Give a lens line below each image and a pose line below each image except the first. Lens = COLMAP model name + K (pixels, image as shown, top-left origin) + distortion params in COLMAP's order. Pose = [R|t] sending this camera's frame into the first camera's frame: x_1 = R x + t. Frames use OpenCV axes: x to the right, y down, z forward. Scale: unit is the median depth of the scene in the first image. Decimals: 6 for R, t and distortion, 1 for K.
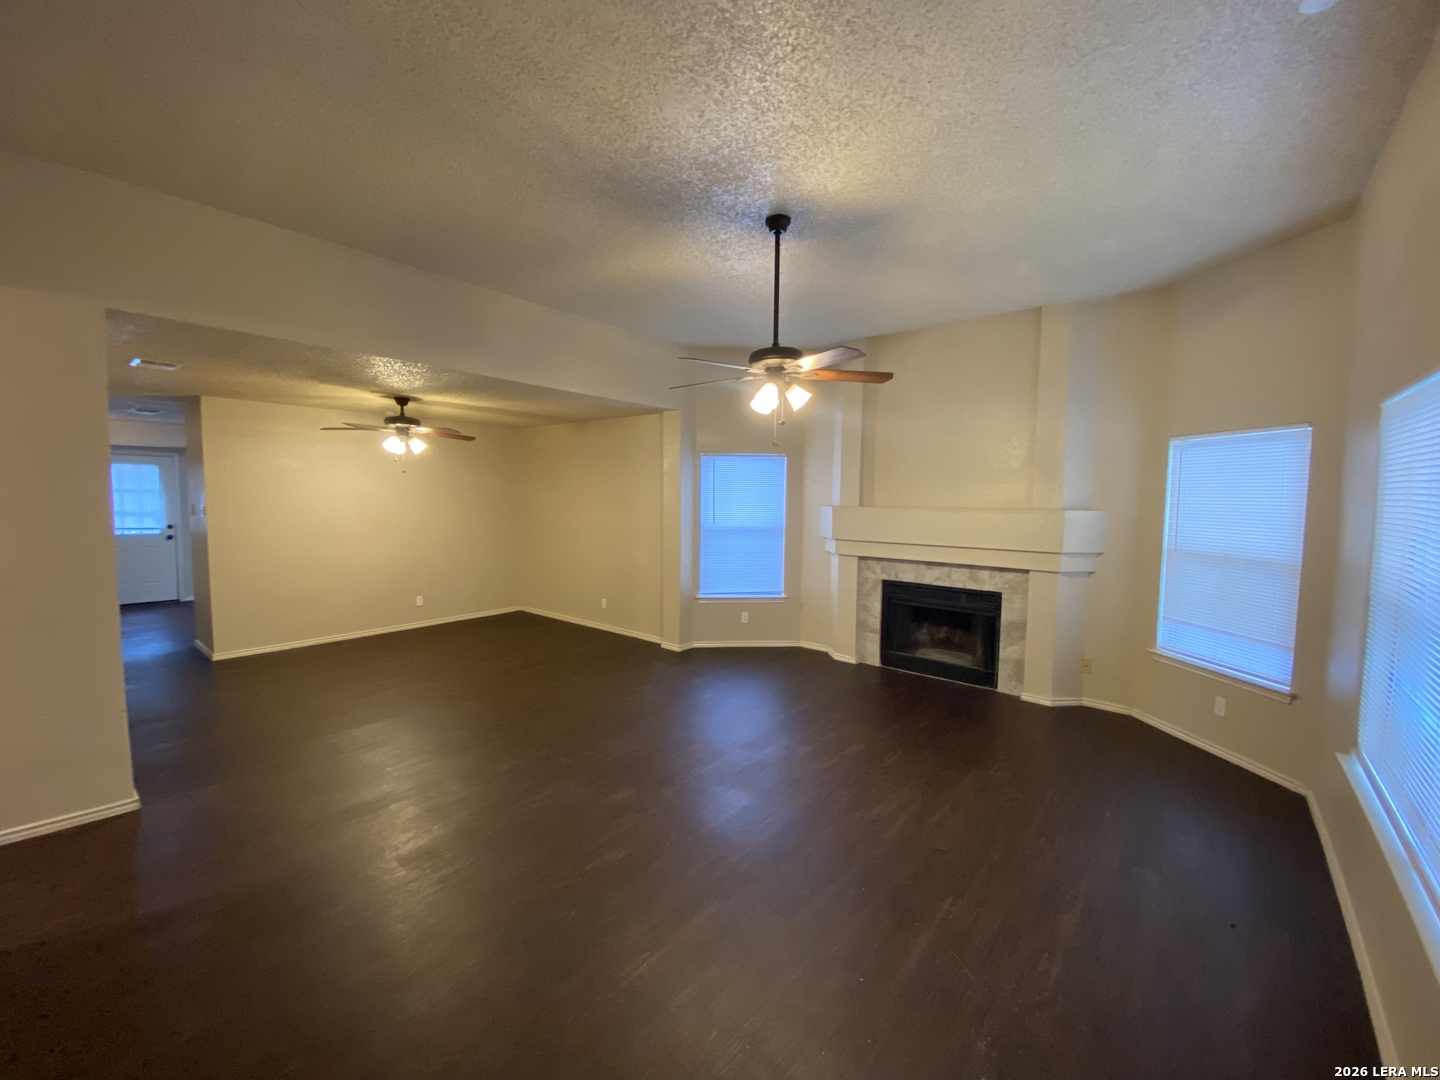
lens RADIAL K [[587.8, 0, 719.3], [0, 587.8, 535.6], [0, 0, 1]] dist [0.000394, -0.000926]
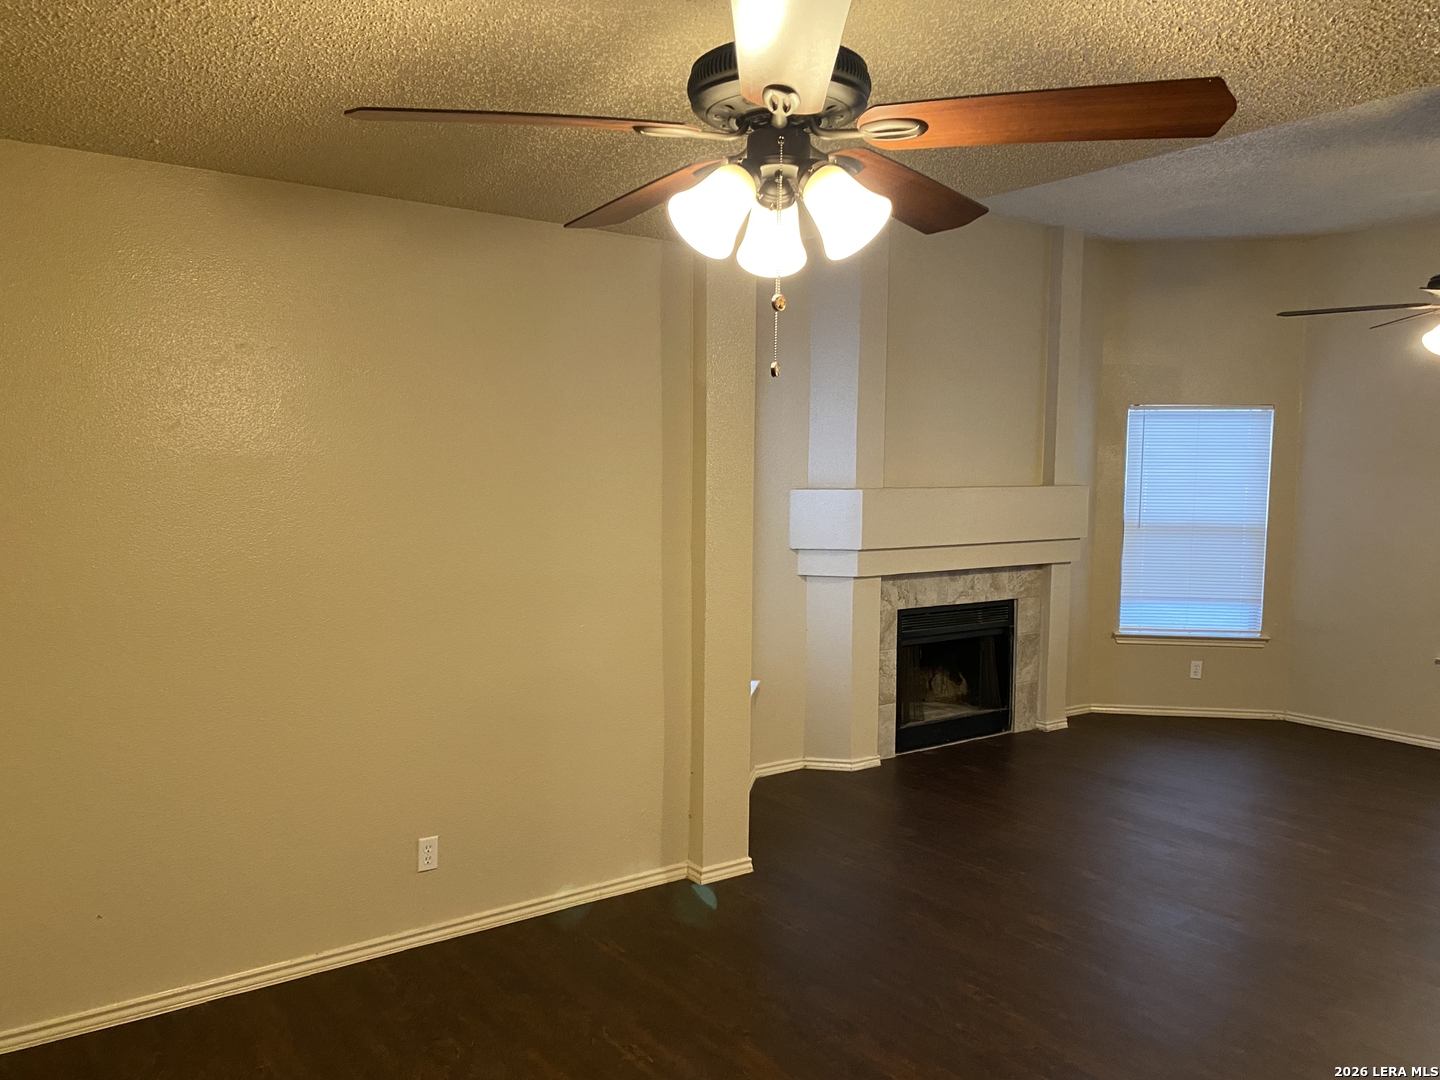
lens RADIAL K [[1100.6, 0, 720.7], [0, 1100.6, 547.3], [0, 0, 1]] dist [0.011298, -0.035695]
pose [[0.246217, -0.085616, 0.965426, -0.942945], [0.057598, 0.995623, 0.073604, -0.090880], [-0.967502, 0.037484, 0.250071, 1.010605]]
